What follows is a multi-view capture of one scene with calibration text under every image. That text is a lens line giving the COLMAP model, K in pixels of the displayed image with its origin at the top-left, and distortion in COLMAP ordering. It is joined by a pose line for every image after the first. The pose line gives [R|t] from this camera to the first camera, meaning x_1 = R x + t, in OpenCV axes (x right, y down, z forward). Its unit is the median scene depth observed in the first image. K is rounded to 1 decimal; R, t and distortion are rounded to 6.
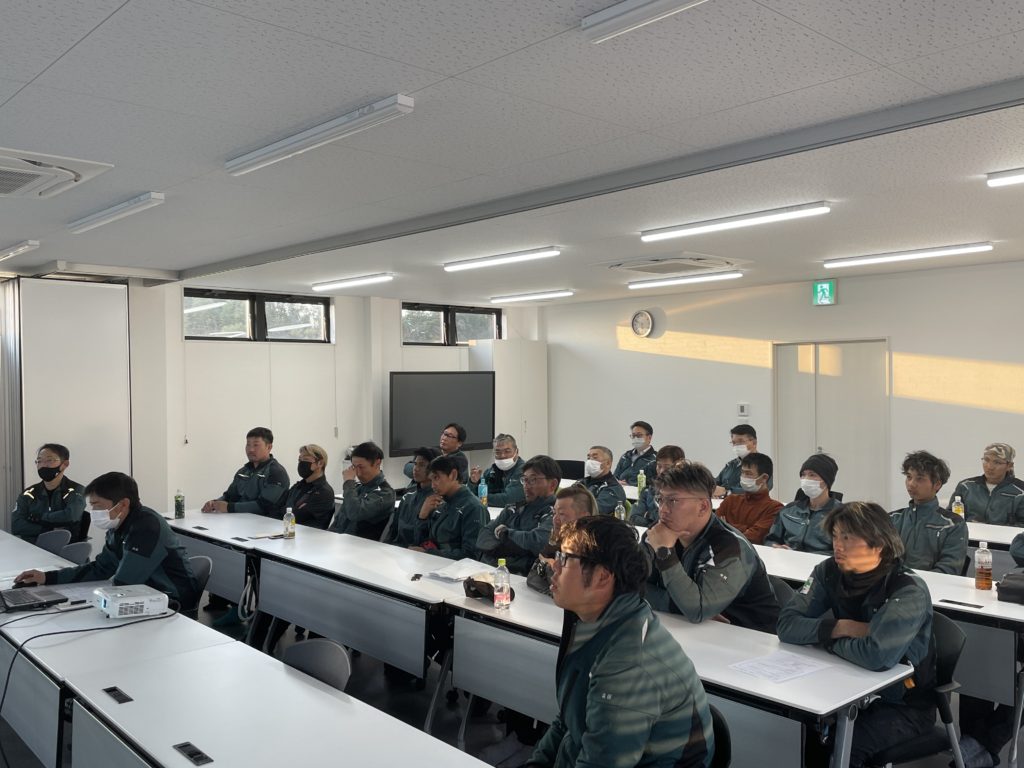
lens RADIAL K [[896.6, 0, 512.0], [0, 896.6, 384.0], [0, 0, 1]] dist [0.101658, -0.158985]
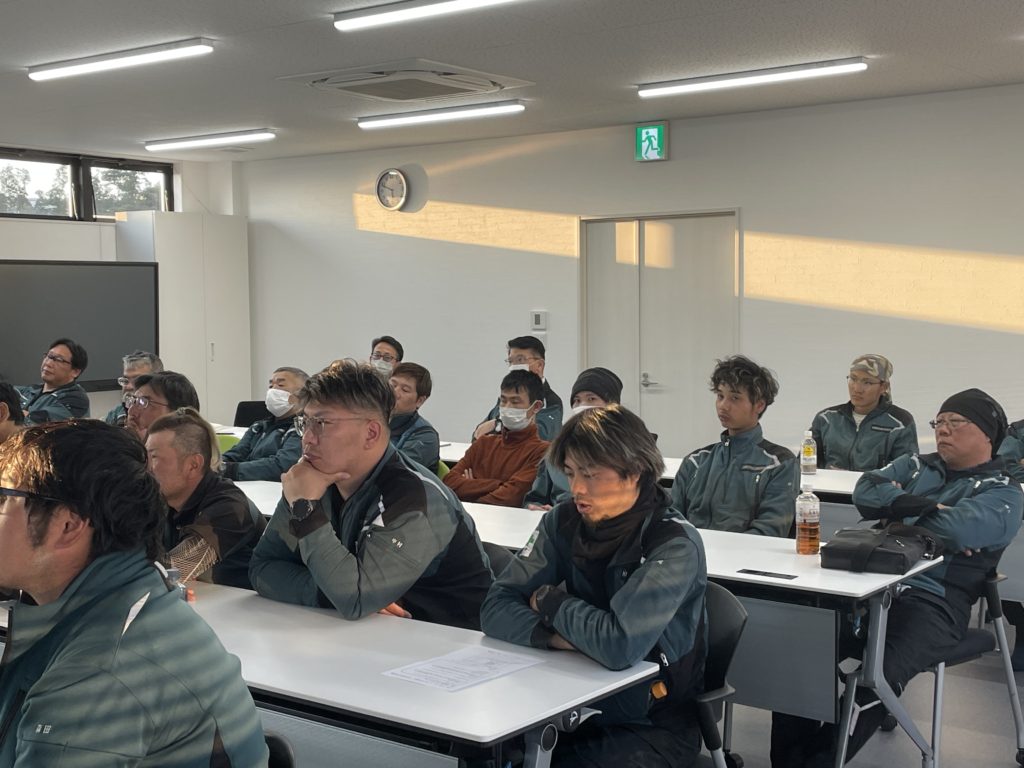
lens RADIAL K [[1334.3, 0, 512.0], [0, 1334.3, 384.0], [0, 0, 1]] dist [0.217157, -0.590491]
pose [[0.983445, -0.011341, 0.180854, 0.114186], [0.001432, 0.998495, 0.054826, 0.041570], [-0.181204, -0.053660, 0.981981, 0.065871]]
